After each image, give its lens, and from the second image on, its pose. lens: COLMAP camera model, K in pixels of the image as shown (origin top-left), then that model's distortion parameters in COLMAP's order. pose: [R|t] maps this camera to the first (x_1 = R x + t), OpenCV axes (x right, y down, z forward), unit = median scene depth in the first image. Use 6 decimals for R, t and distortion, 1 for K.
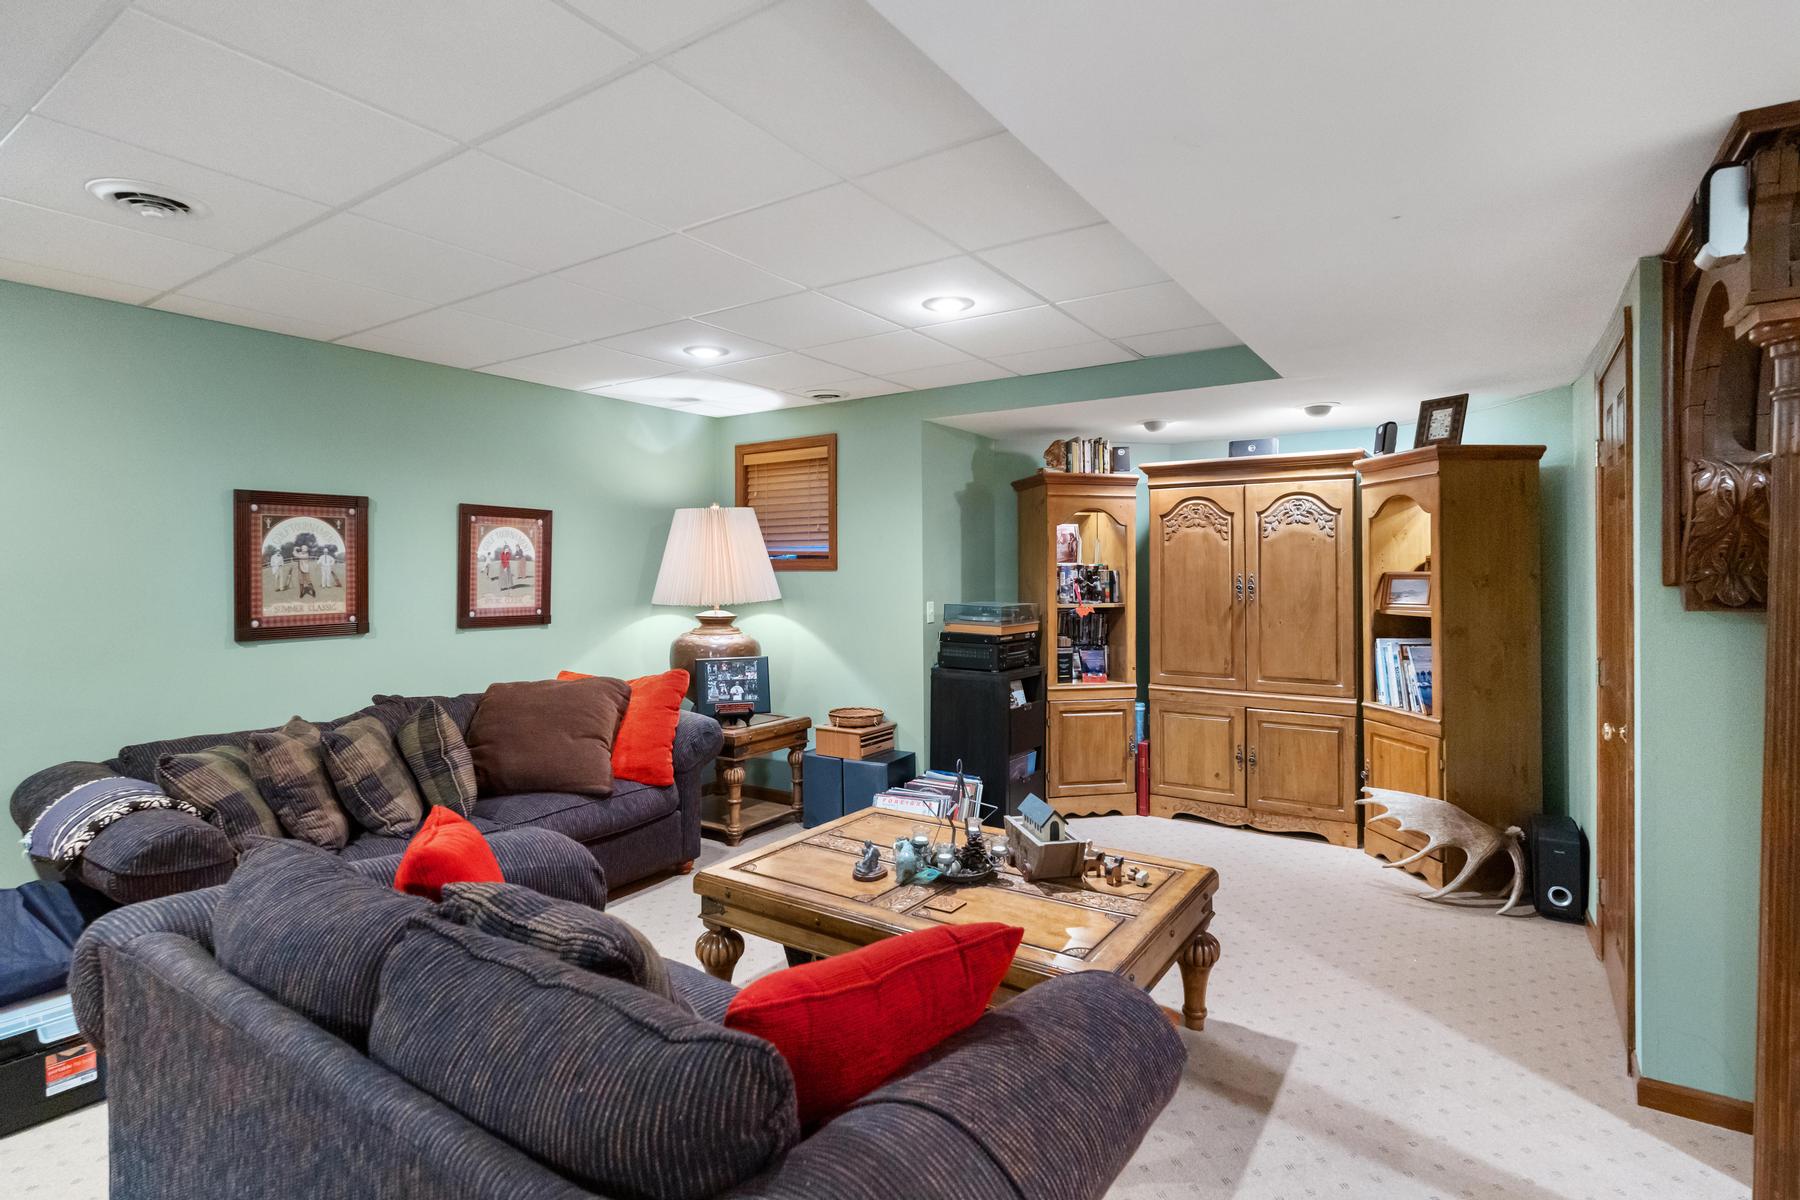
lens RADIAL K [[882.4, 0, 900.9], [0, 882.4, 569.7], [0, 0, 1]] dist [-0.000073, -0.000109]
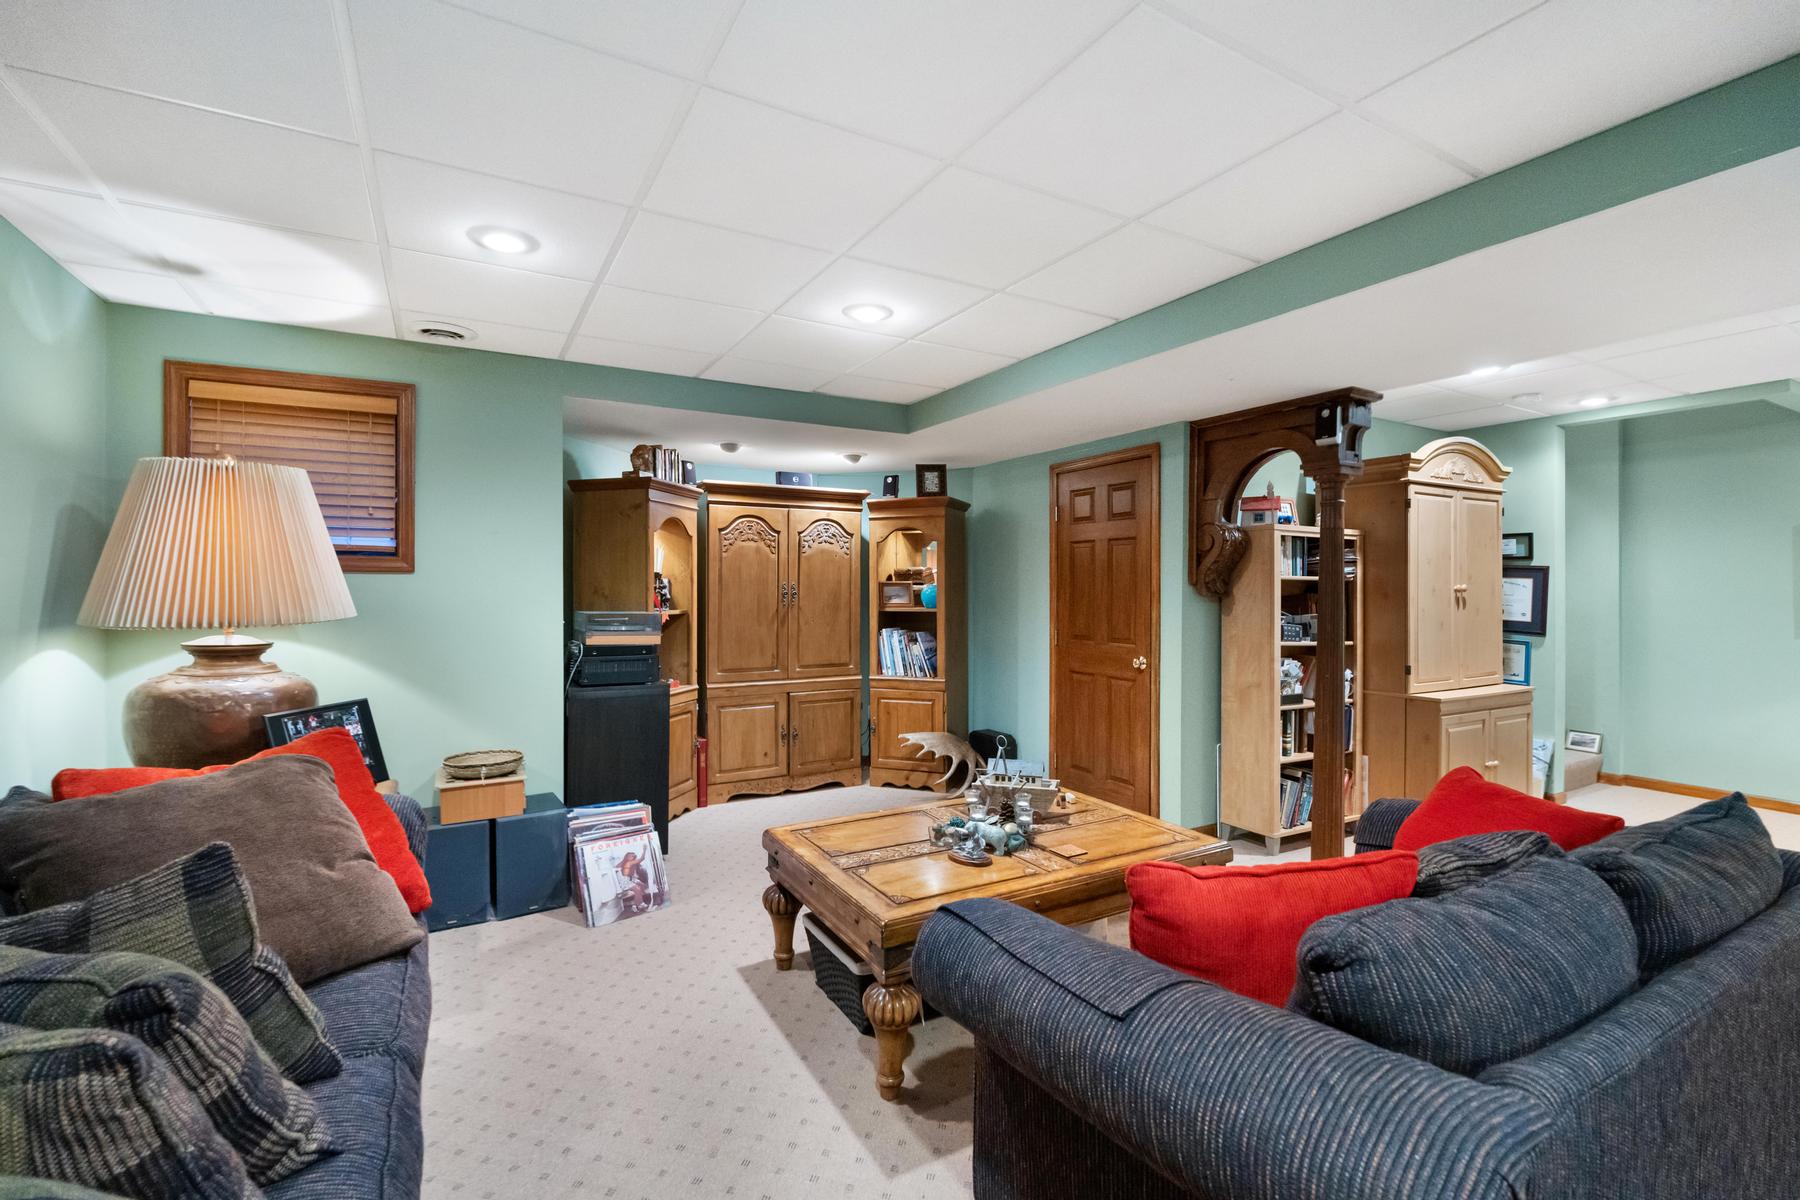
lens RADIAL K [[800.1, 0, 895.9], [0, 800.1, 587.1], [0, 0, 1]] dist [0.000100, 0.000406]
pose [[0.450746, 0.005020, 0.892638, -0.520001], [-0.002515, 0.999987, -0.004353, 0.015678], [-0.892649, -0.000283, 0.450753, 0.372176]]
